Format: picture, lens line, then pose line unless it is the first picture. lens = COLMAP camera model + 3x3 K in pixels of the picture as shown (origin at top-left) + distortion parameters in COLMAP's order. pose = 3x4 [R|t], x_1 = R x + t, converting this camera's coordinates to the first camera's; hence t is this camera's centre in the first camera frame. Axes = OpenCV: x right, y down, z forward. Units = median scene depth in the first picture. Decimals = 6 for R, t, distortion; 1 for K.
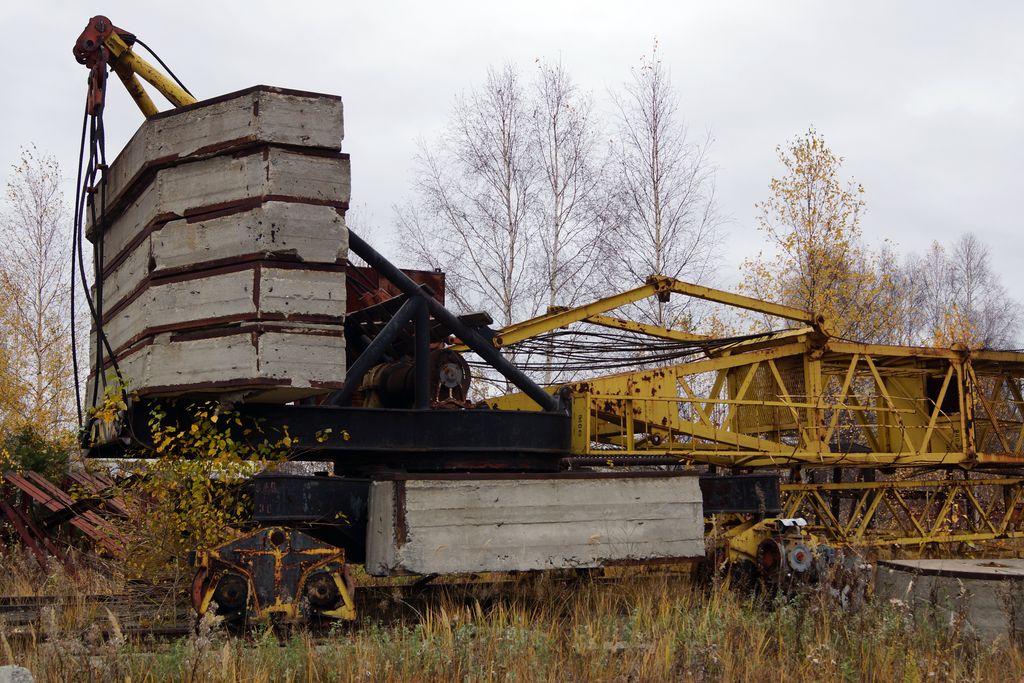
lens RADIAL K [[1243.9, 0, 512.0], [0, 1243.9, 341.5], [0, 0, 1]] dist [-0.019607, -0.020924]
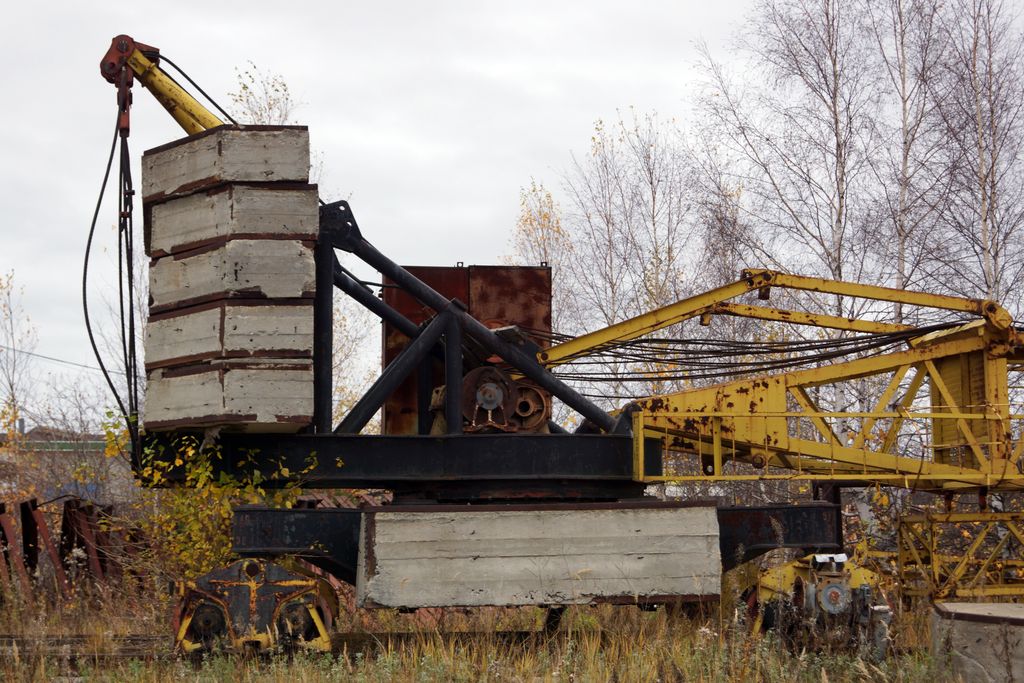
lens RADIAL K [[2069.7, 0, 512.0], [0, 2069.7, 341.5], [0, 0, 1]] dist [0.035710, 0.026275]
pose [[0.946323, -0.027929, -0.322012, 0.544409], [0.039821, 0.998744, 0.030401, -0.069763], [0.320759, -0.041592, 0.946247, -0.516291]]
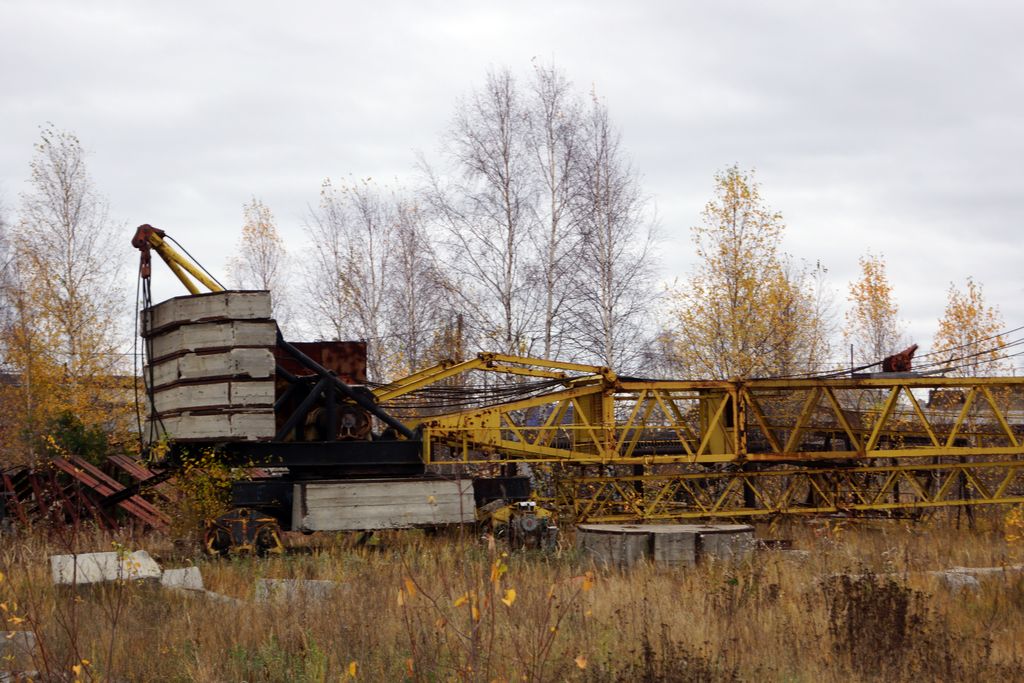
lens RADIAL K [[2351.1, 0, 512.0], [0, 2351.1, 341.5], [0, 0, 1]] dist [0.028148, 0.011181]
pose [[0.989233, -0.014984, -0.145581, 0.782111], [0.026496, 0.996643, 0.077462, -0.395134], [0.143931, -0.080485, 0.986309, -2.620555]]
